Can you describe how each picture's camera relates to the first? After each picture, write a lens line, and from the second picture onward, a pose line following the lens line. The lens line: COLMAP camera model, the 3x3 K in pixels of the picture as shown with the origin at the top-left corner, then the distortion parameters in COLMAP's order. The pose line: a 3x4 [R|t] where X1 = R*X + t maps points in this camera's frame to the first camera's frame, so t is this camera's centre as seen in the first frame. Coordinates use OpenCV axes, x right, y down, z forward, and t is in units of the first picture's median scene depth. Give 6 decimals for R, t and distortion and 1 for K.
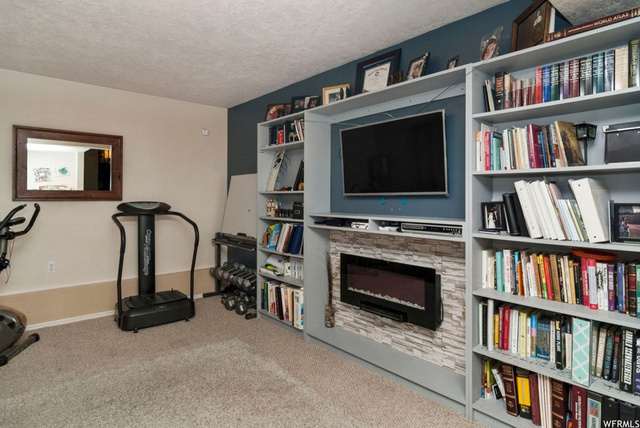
lens RADIAL K [[345.2, 0, 318.8], [0, 345.2, 201.4], [0, 0, 1]] dist [0.001443, 0.000184]
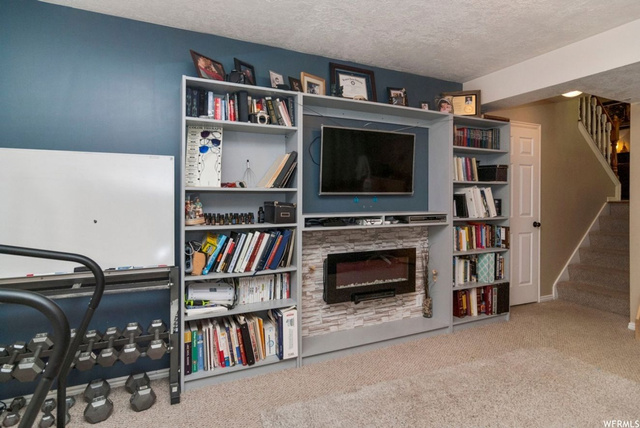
lens RADIAL K [[345.2, 0, 318.8], [0, 345.2, 201.4], [0, 0, 1]] dist [0.001443, 0.000184]
pose [[0.293957, -0.015078, 0.955700, -0.943441], [0.009183, 0.999874, 0.012950, -0.011226], [-0.955774, 0.004970, 0.294059, 0.815753]]
